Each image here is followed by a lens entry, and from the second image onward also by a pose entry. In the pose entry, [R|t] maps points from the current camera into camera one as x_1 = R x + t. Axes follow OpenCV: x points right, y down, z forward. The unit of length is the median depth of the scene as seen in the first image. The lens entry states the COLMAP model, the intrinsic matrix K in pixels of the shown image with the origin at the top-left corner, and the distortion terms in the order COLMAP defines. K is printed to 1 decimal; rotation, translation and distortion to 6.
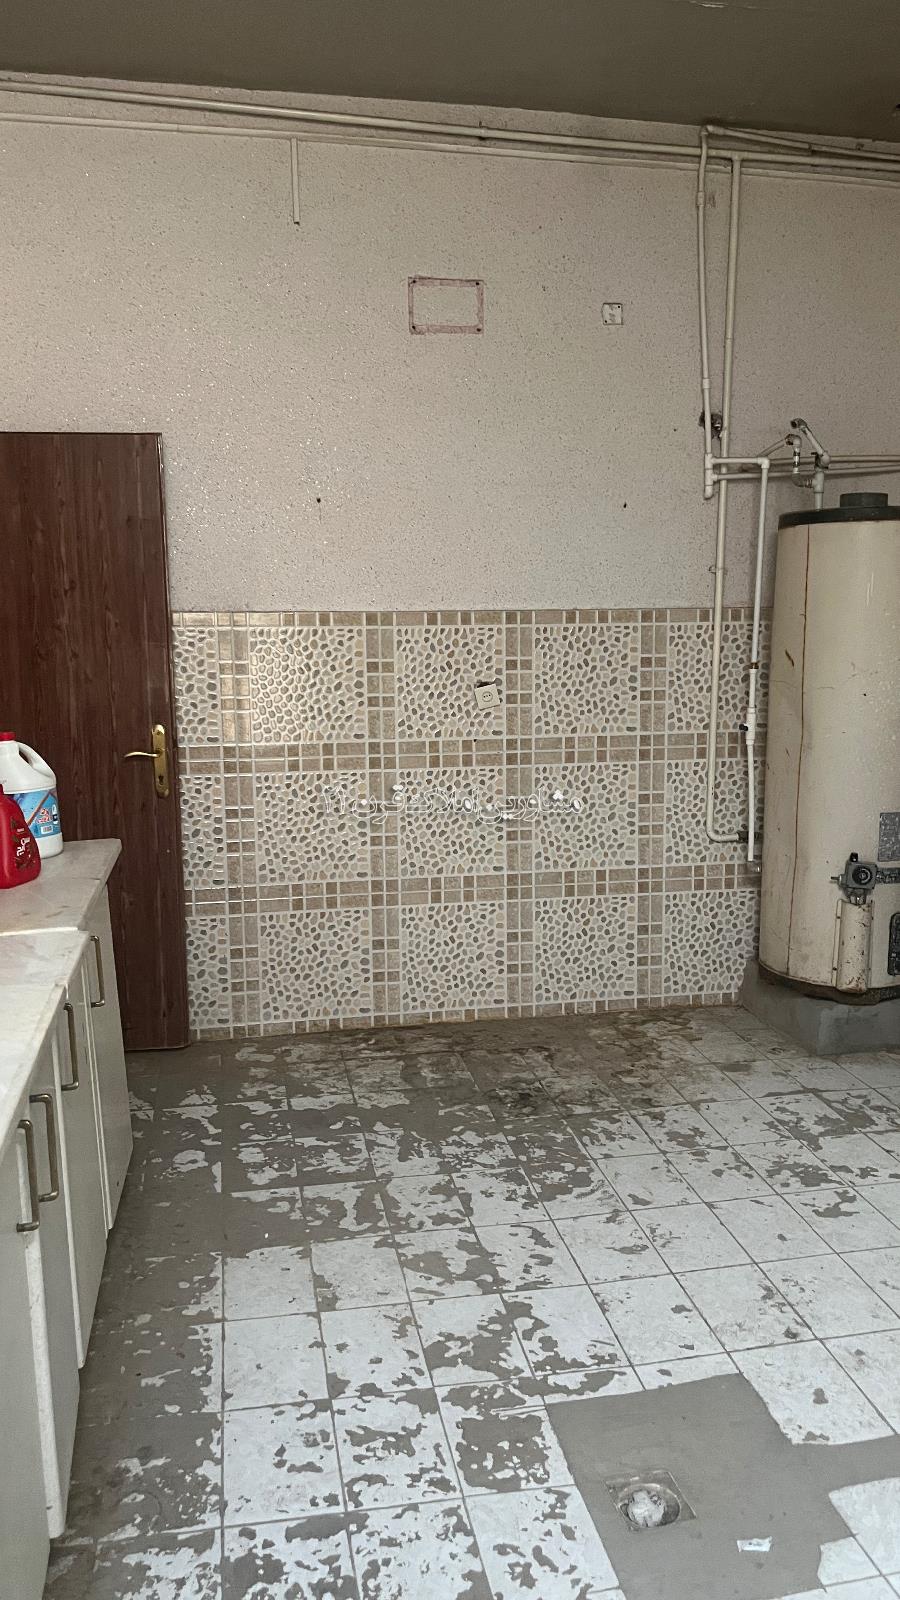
lens RADIAL K [[1218.6, 0, 450.0], [0, 1218.6, 800.0], [0, 0, 1]] dist [0.064505, -0.063558]
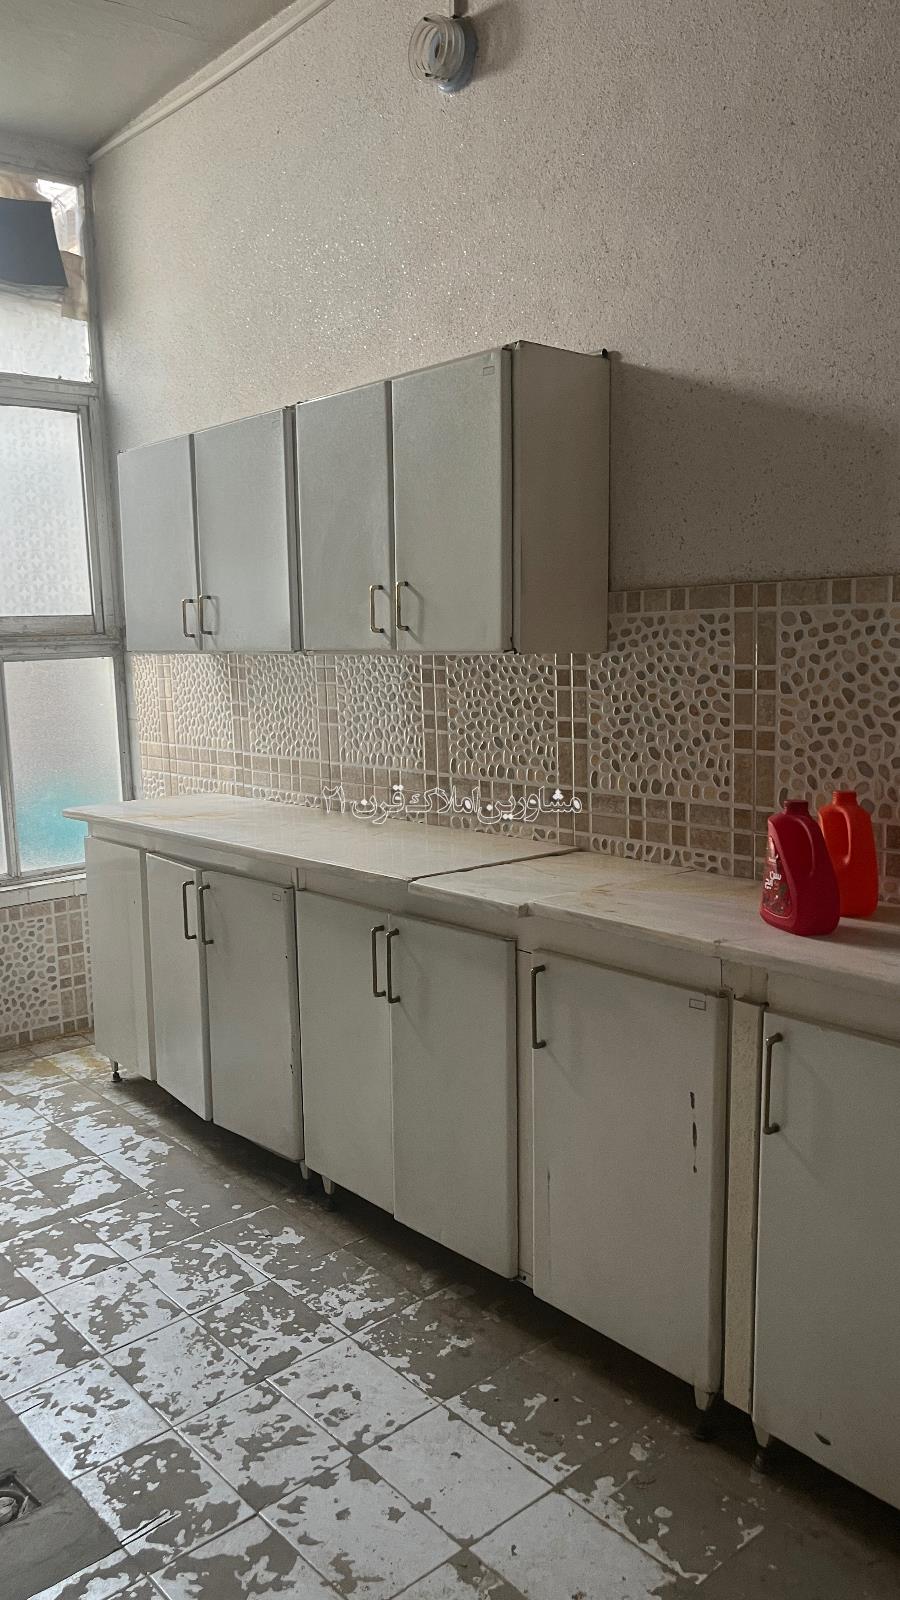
lens RADIAL K [[1097.2, 0, 450.0], [0, 1097.2, 800.0], [0, 0, 1]] dist [0.051155, -0.110147]
pose [[-0.856534, 0.089518, -0.508267, 0.252136], [-0.053304, 0.964230, 0.259651, -0.240142], [0.513330, 0.249492, -0.821125, 1.842858]]
